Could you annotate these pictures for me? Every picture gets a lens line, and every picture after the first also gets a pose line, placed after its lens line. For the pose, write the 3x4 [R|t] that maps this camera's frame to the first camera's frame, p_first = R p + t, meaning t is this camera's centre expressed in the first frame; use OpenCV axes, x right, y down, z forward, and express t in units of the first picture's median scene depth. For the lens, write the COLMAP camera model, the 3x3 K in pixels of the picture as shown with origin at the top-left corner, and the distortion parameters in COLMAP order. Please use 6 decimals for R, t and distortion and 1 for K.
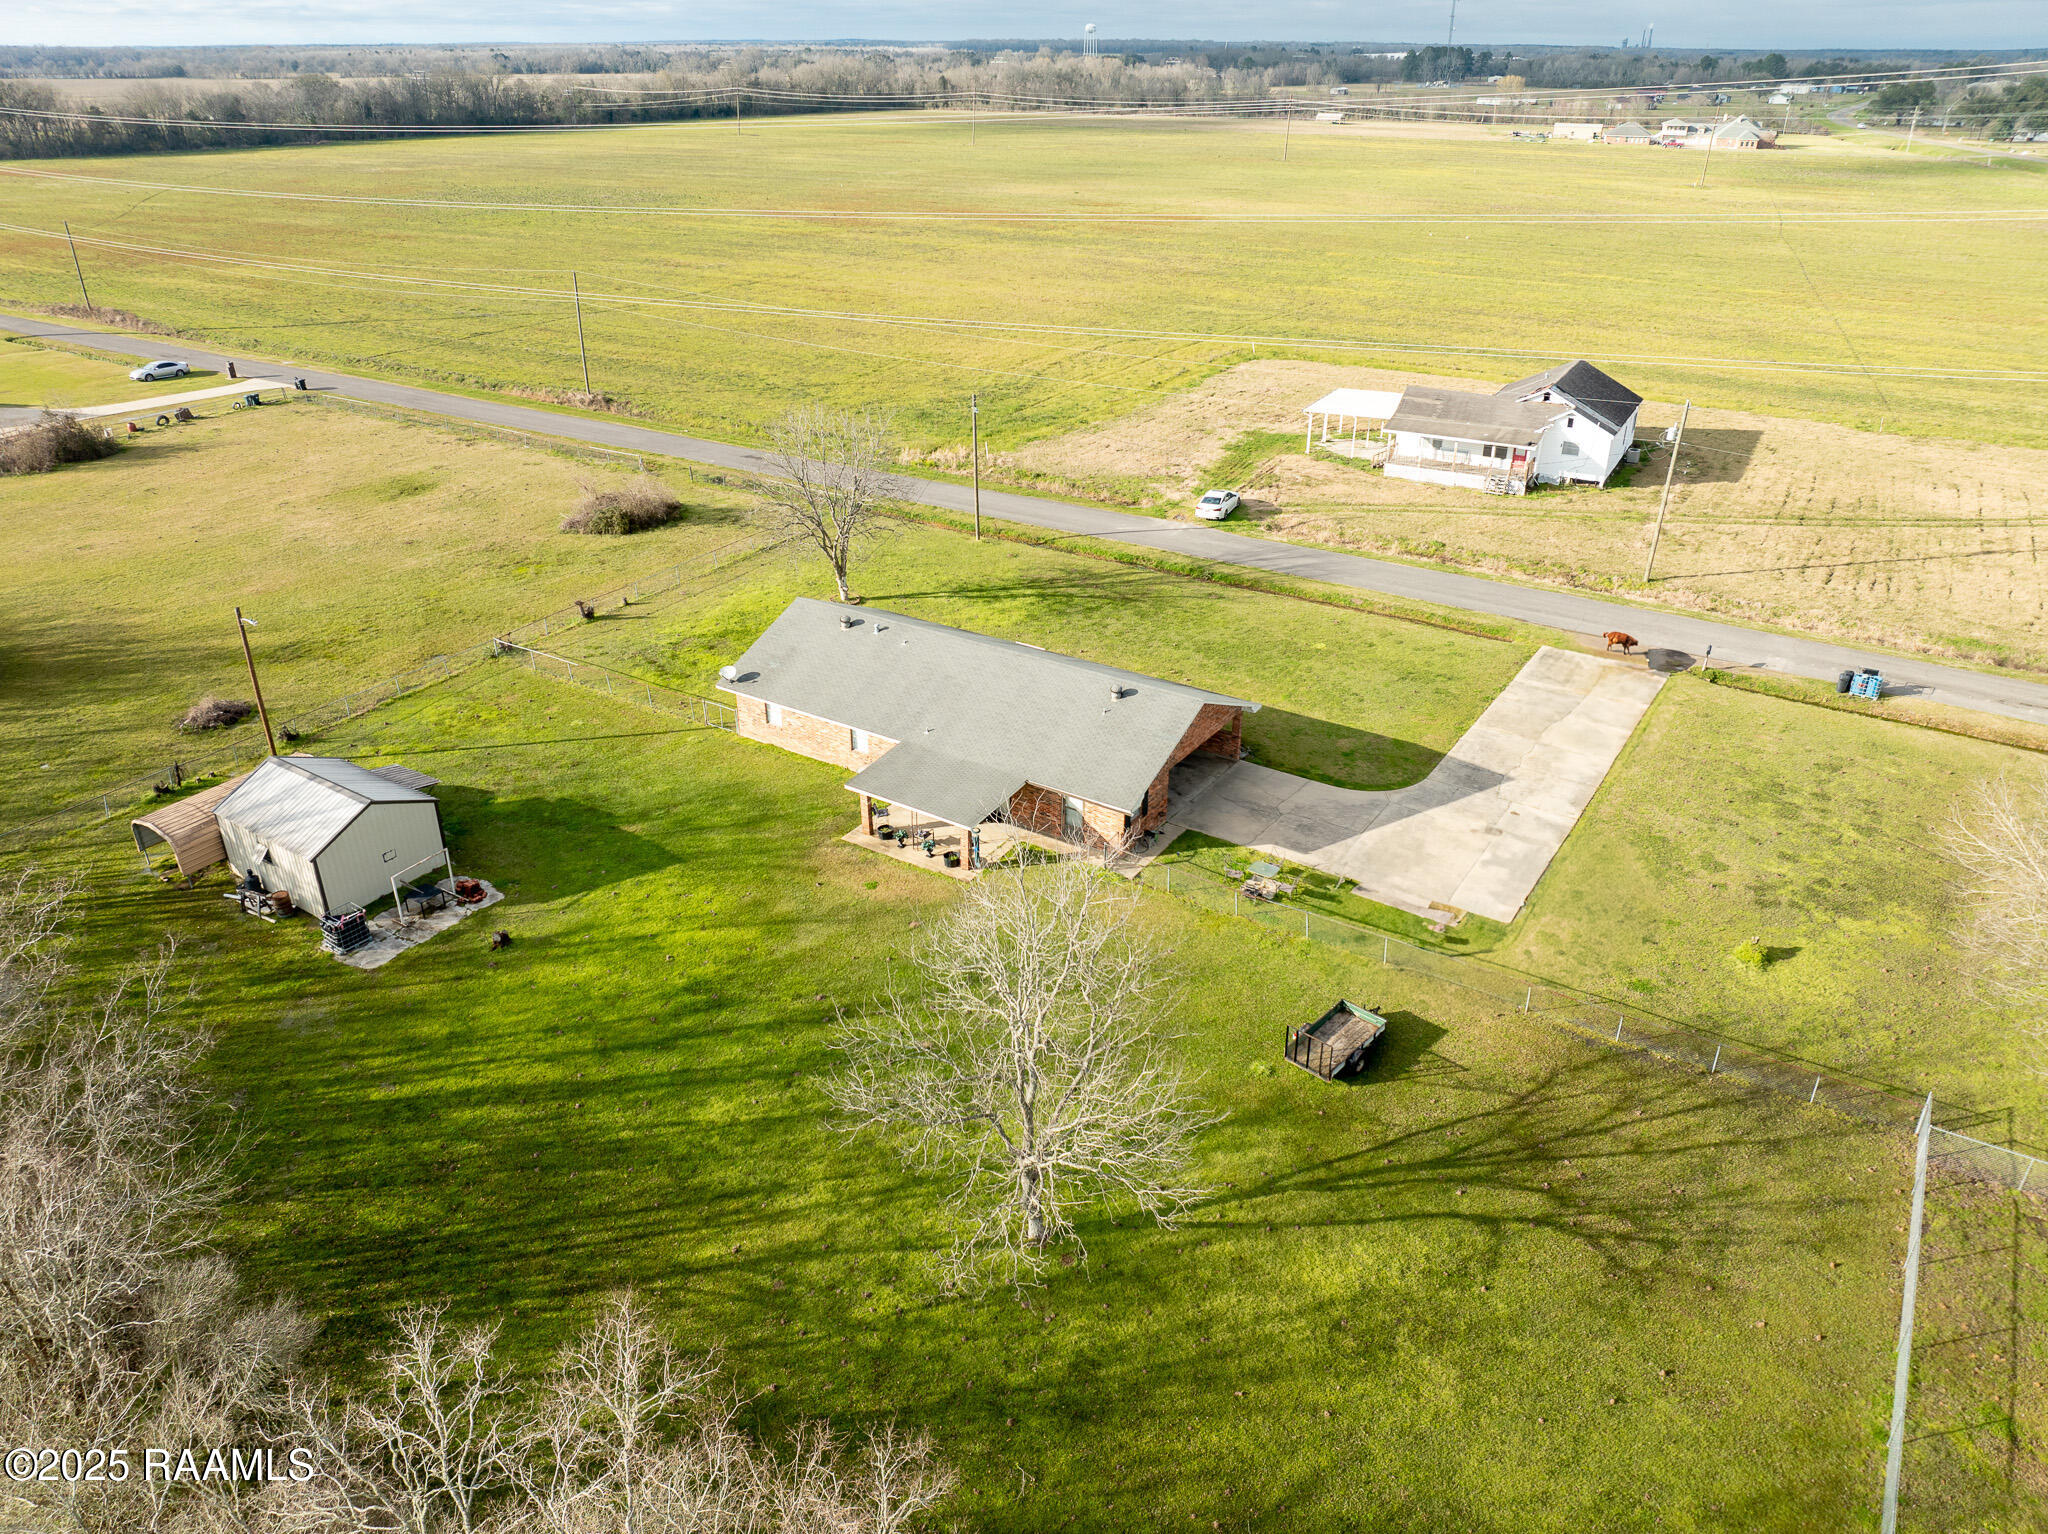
lens RADIAL K [[1449.8, 0, 1024.0], [0, 1449.8, 767.0], [0, 0, 1]] dist [-0.023221, 0.001061]
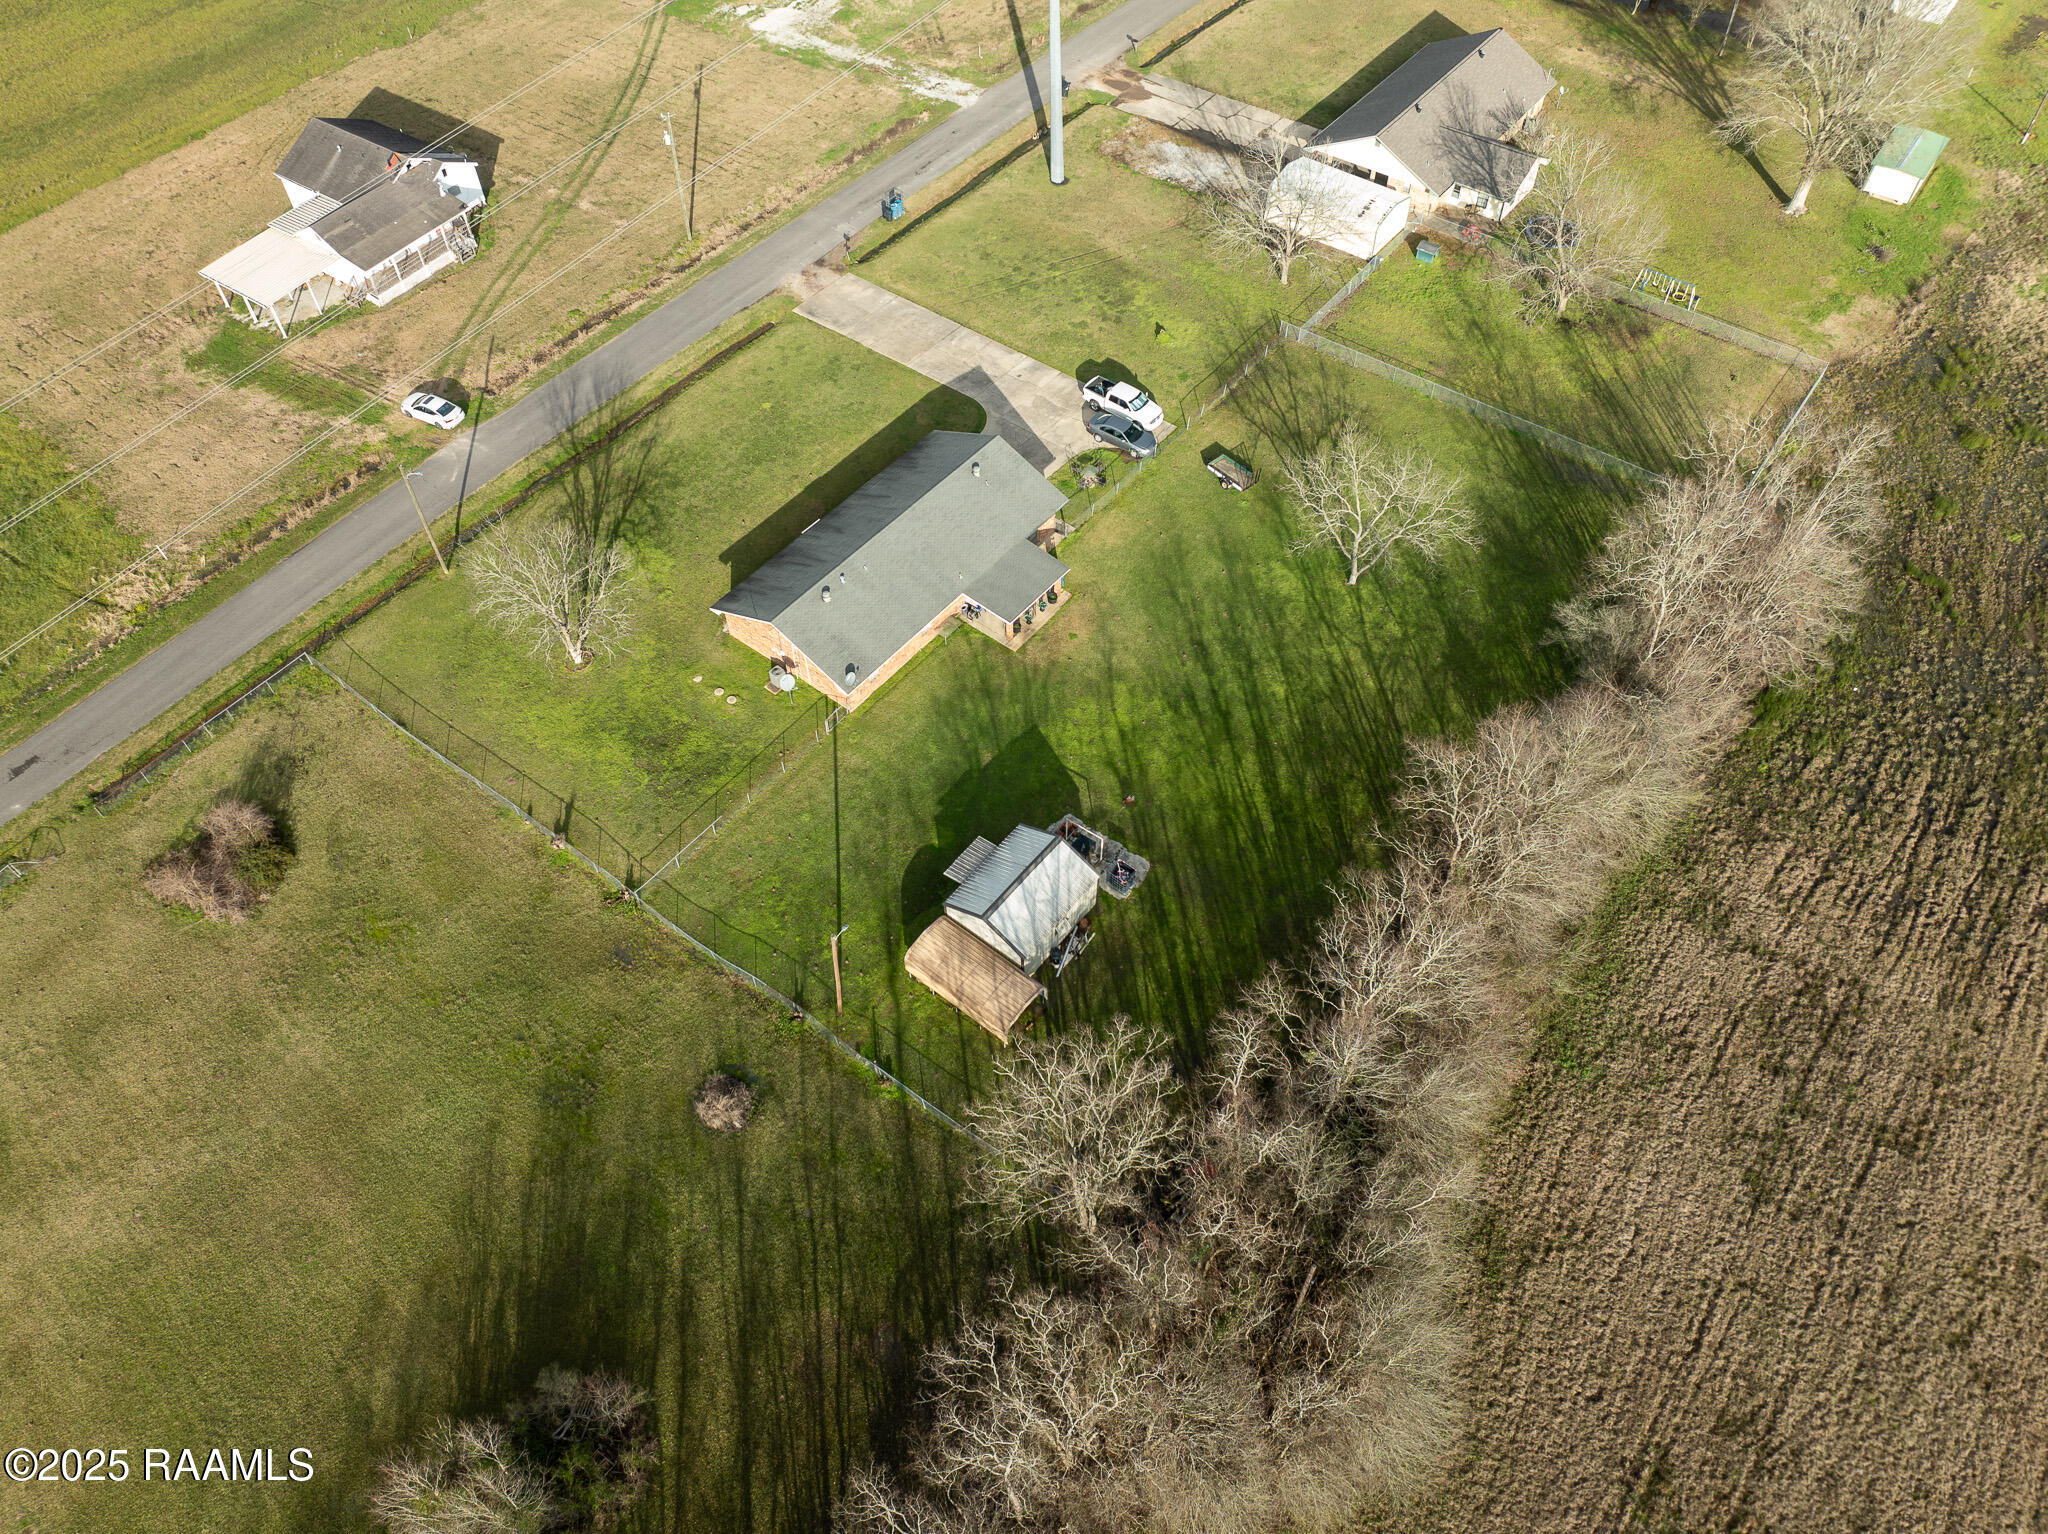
lens RADIAL K [[1449.8, 0, 1024.0], [0, 1449.8, 767.0], [0, 0, 1]] dist [-0.023221, 0.001061]
pose [[0.079375, -0.786781, 0.612108, -1.022620], [0.461179, 0.573363, 0.677176, -0.807856], [-0.883749, 0.228540, 0.408358, 0.329304]]
